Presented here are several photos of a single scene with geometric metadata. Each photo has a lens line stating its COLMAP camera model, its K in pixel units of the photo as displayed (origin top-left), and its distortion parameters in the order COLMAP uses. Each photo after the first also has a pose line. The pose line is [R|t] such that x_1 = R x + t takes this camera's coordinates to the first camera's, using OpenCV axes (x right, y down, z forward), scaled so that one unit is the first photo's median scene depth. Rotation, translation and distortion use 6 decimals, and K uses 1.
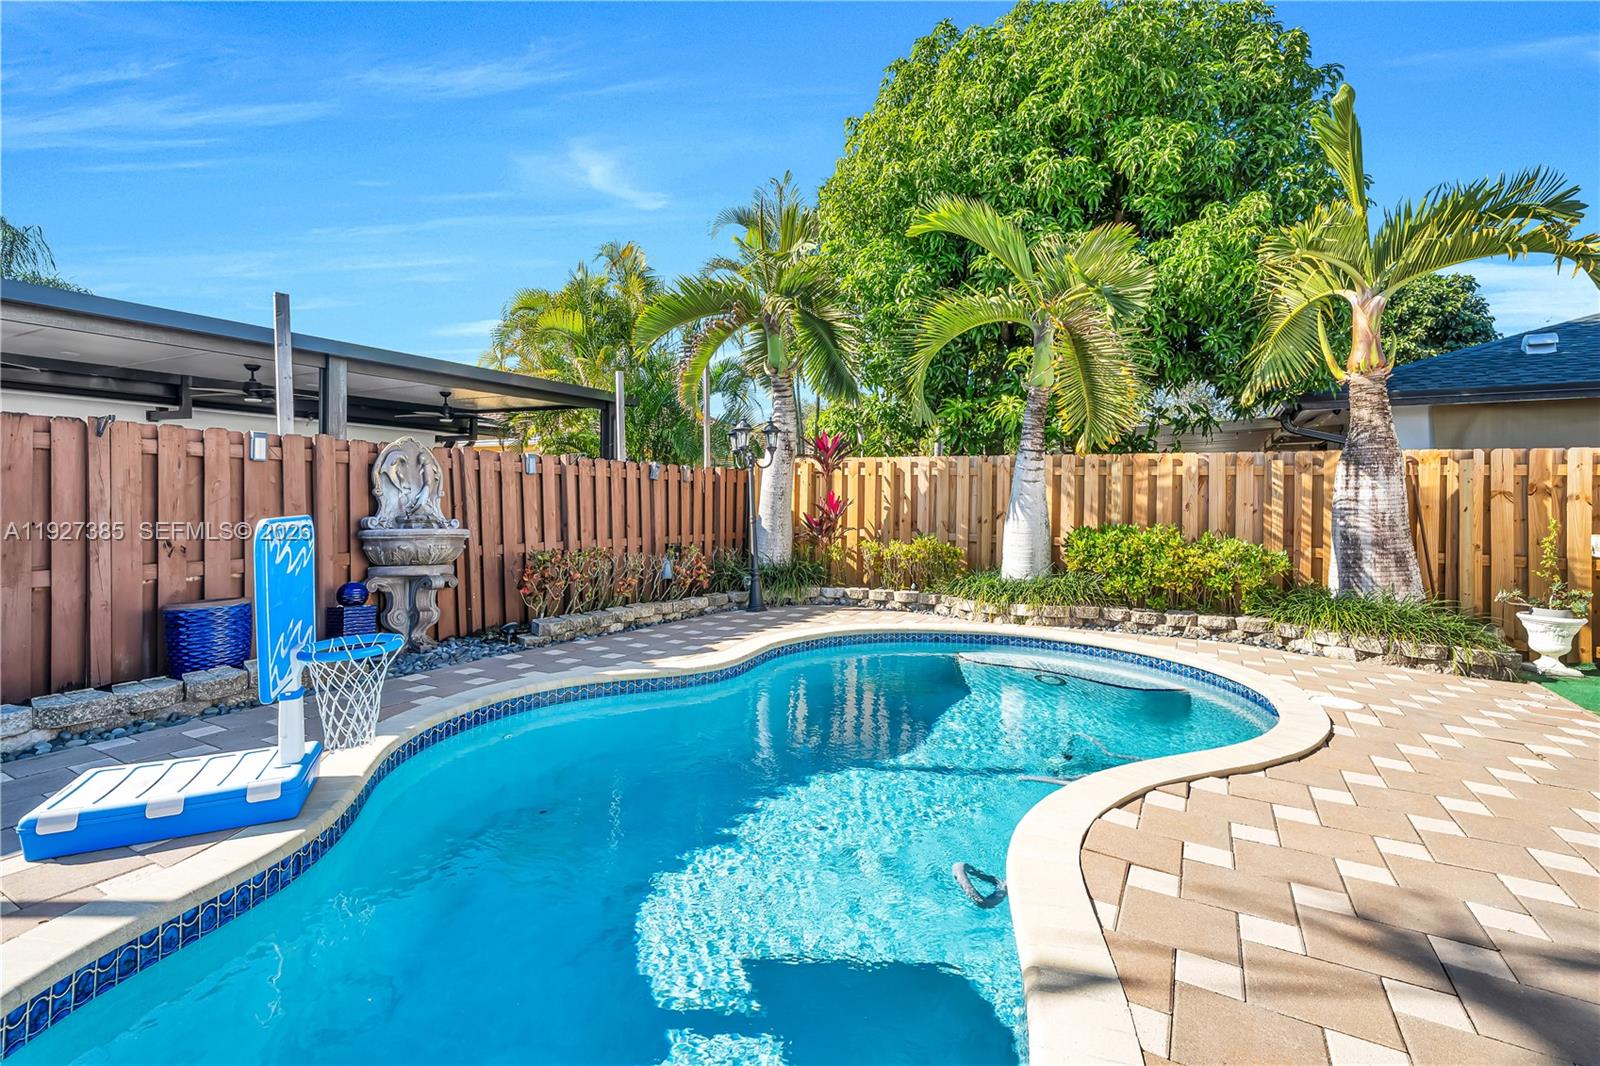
lens RADIAL K [[725.5, 0, 789.7], [0, 725.5, 502.9], [0, 0, 1]] dist [-0.000578, 0.000291]
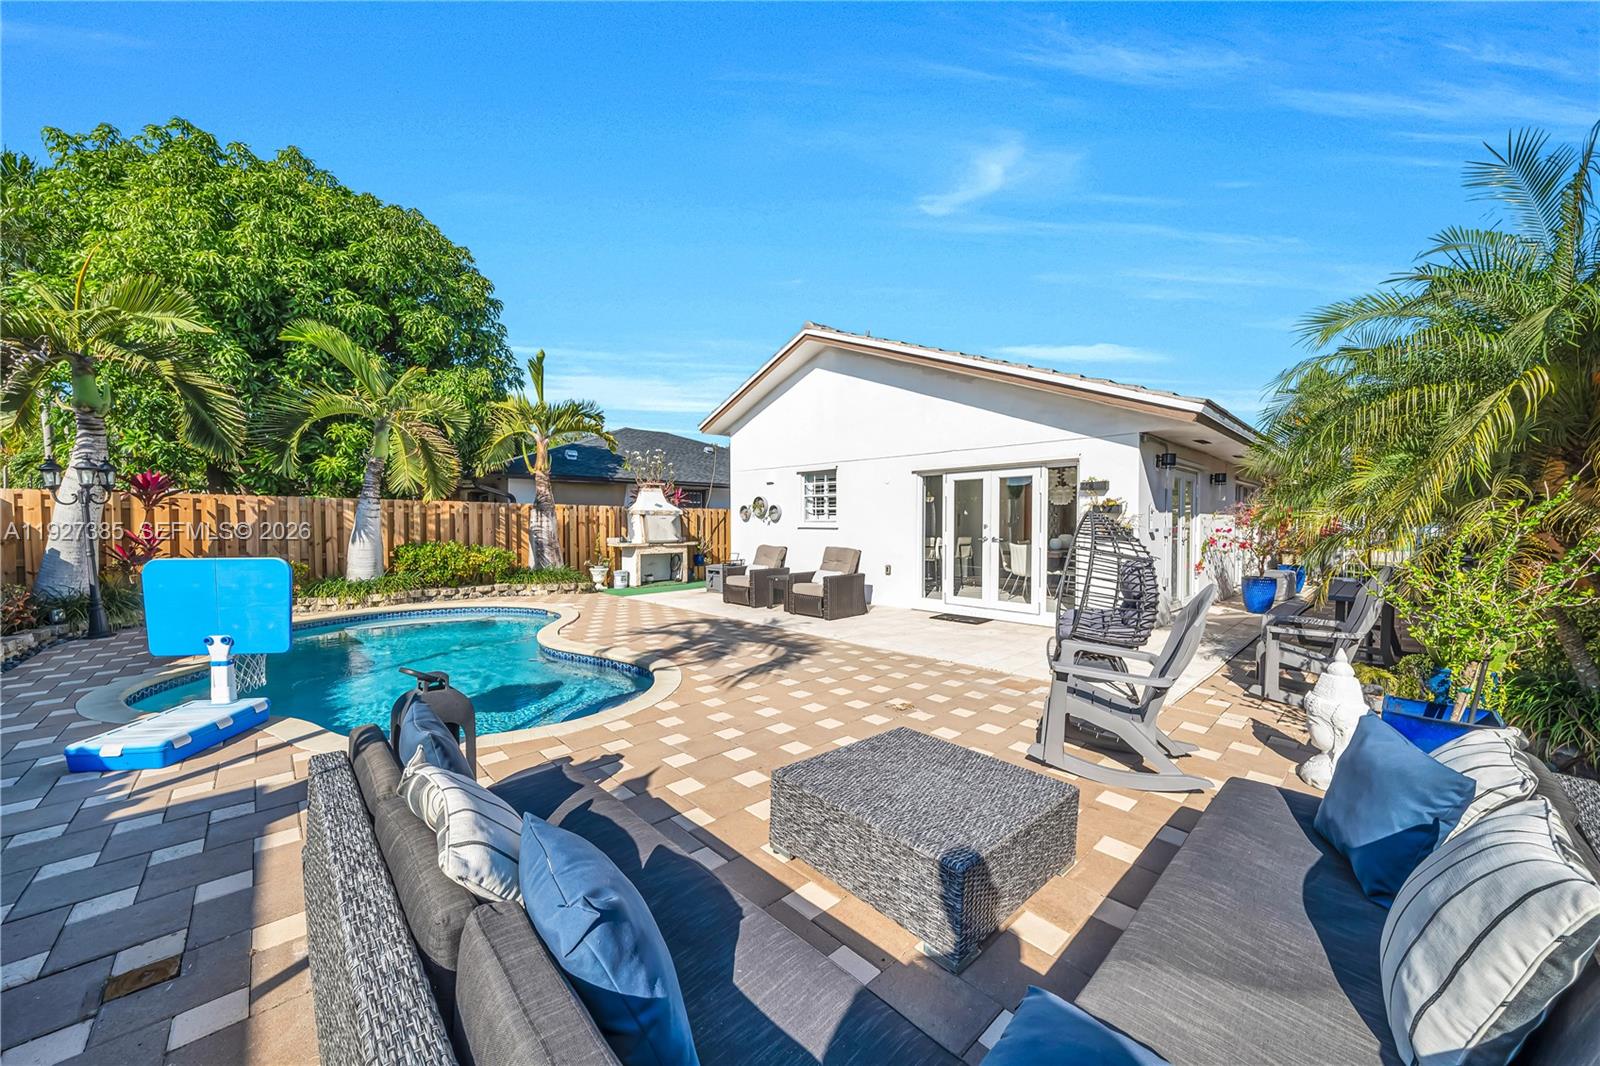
lens RADIAL K [[570.7, 0, 790.3], [0, 570.7, 532.9], [0, 0, 1]] dist [0.000007, -0.000102]
pose [[0.295410, -0.027360, 0.954979, -0.629847], [0.008983, 0.999625, 0.025861, -0.020423], [-0.955328, 0.000939, 0.295545, -0.253333]]
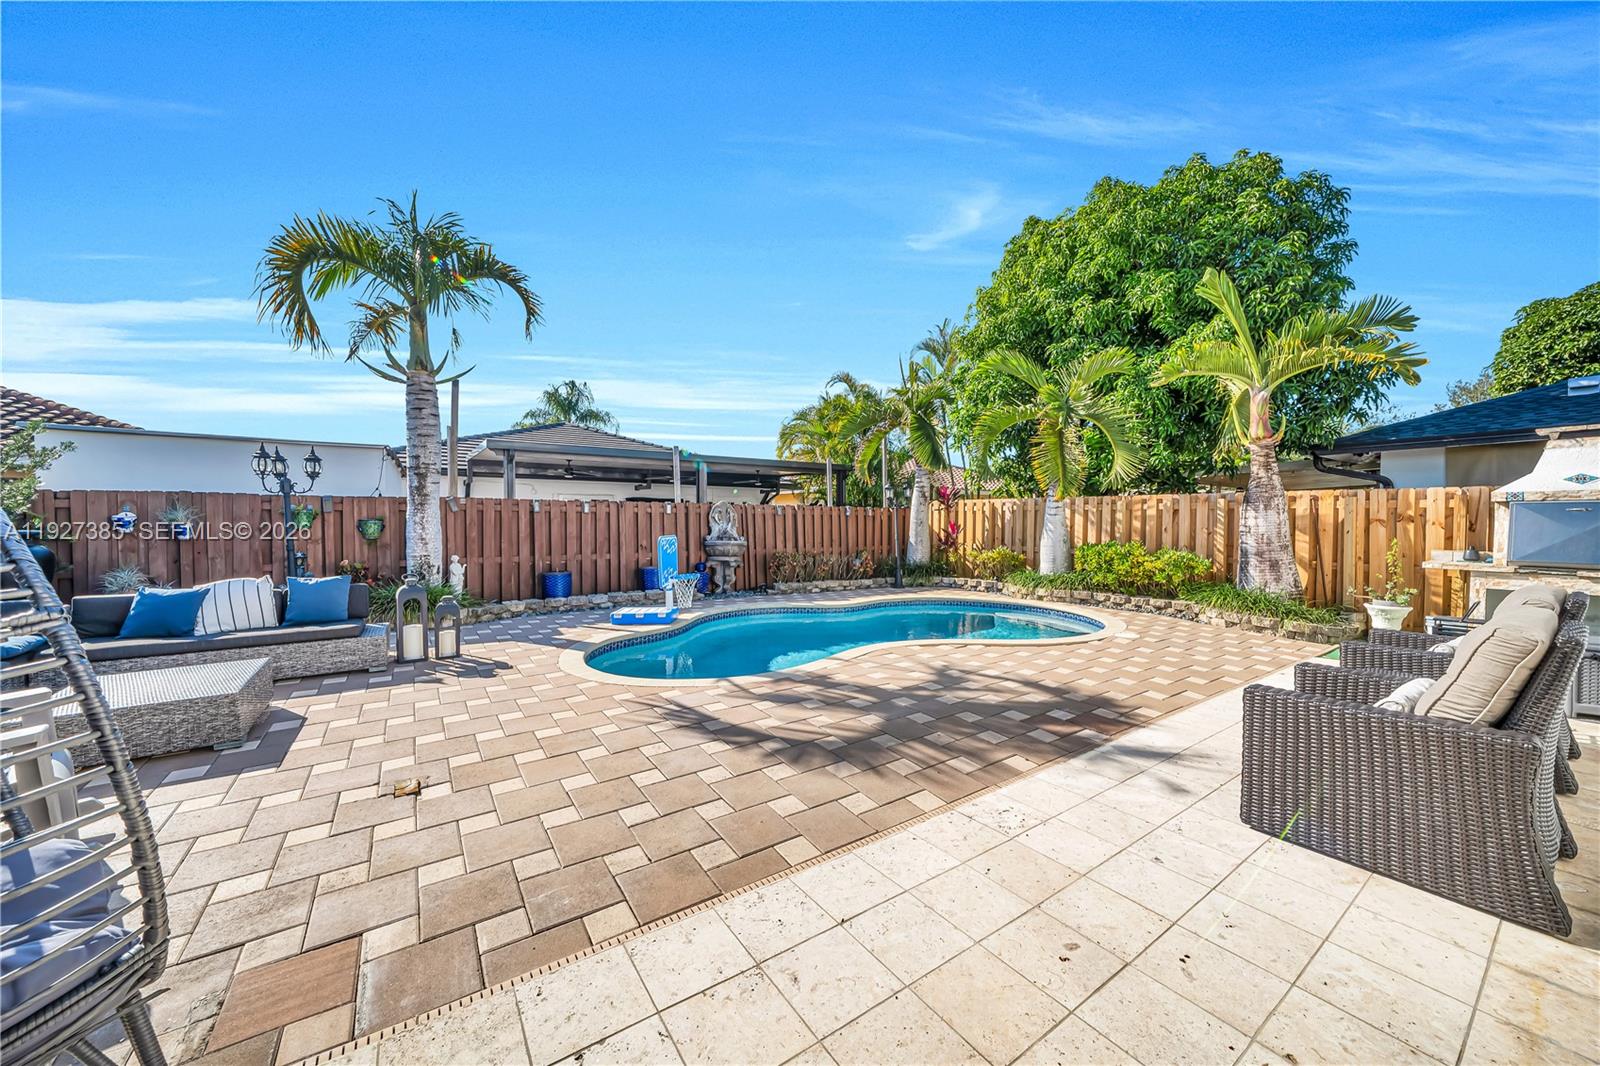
lens RADIAL K [[570.7, 0, 793.4], [0, 570.7, 533.8], [0, 0, 1]] dist [0.000007, -0.000102]
pose [[0.898096, 0.000661, -0.439800, 0.400444], [0.006396, 0.999874, 0.014563, -0.009701], [0.439754, -0.015892, 0.897978, -0.449717]]
